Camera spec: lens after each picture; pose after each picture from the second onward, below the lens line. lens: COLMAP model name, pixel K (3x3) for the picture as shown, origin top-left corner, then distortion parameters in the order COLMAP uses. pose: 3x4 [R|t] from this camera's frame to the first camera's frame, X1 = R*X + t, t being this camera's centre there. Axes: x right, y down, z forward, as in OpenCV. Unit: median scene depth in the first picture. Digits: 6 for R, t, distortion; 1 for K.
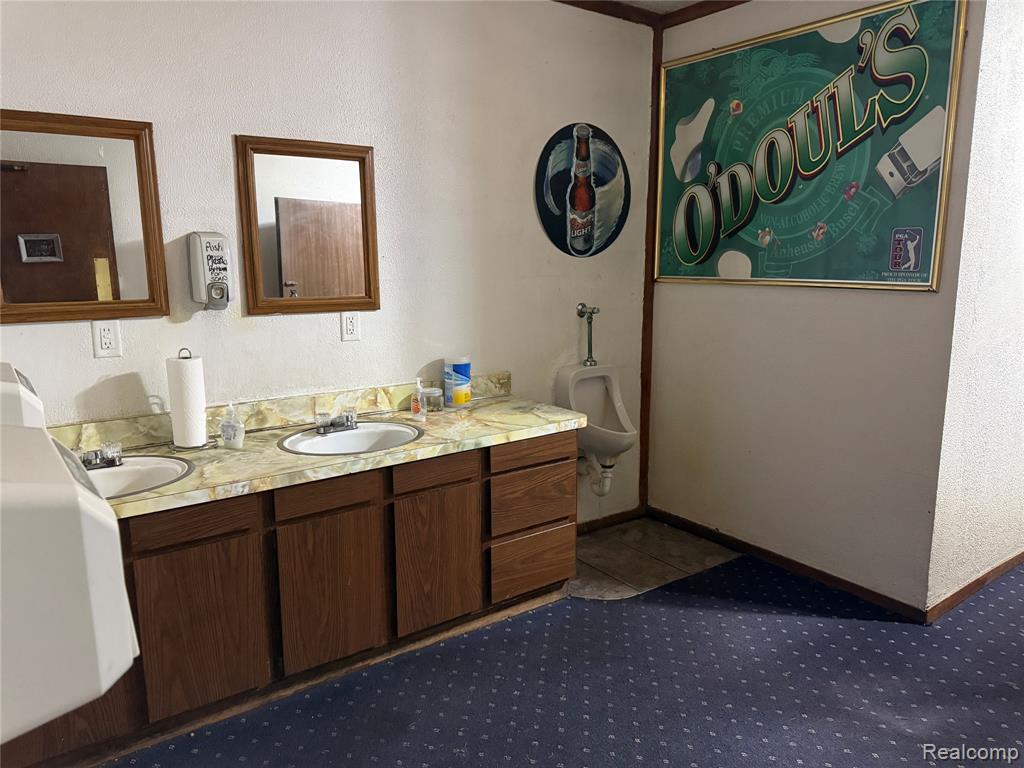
lens RADIAL K [[698.0, 0, 512.3], [0, 698.0, 400.0], [0, 0, 1]] dist [0.068659, -0.157757]
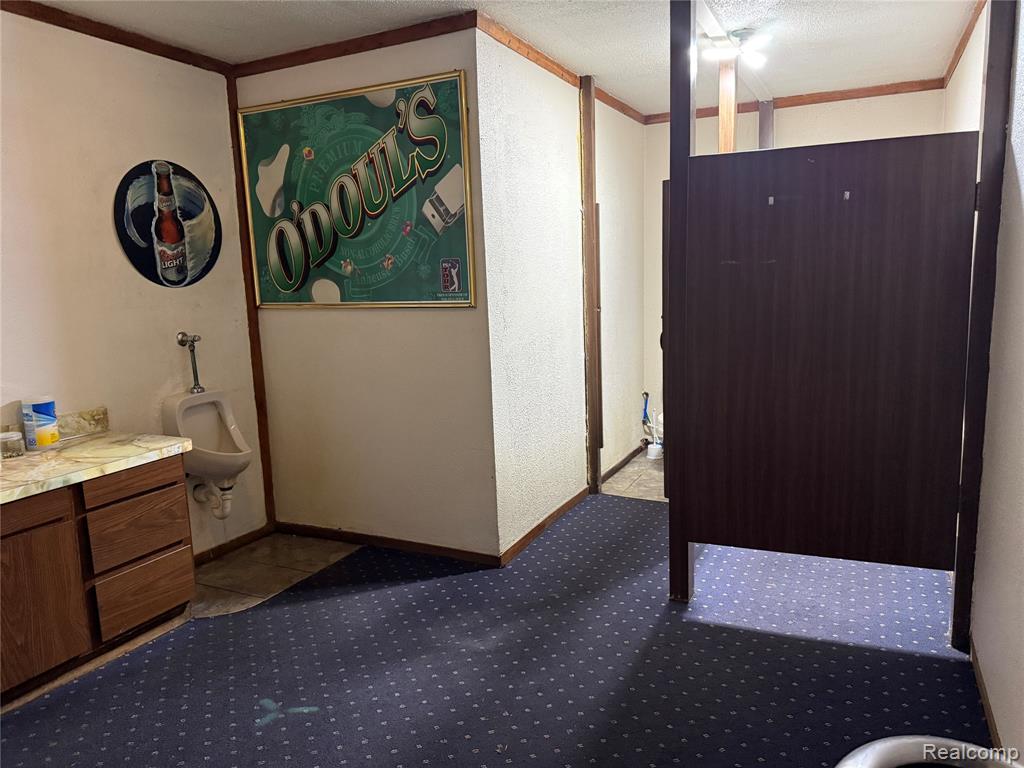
lens RADIAL K [[696.6, 0, 512.0], [0, 696.6, 384.0], [0, 0, 1]] dist [0.039783, -0.073718]
pose [[0.876504, -0.095060, 0.471916, 0.039536], [0.121319, 0.992287, -0.025448, 0.023360], [-0.465857, 0.079558, 0.881276, -0.132008]]
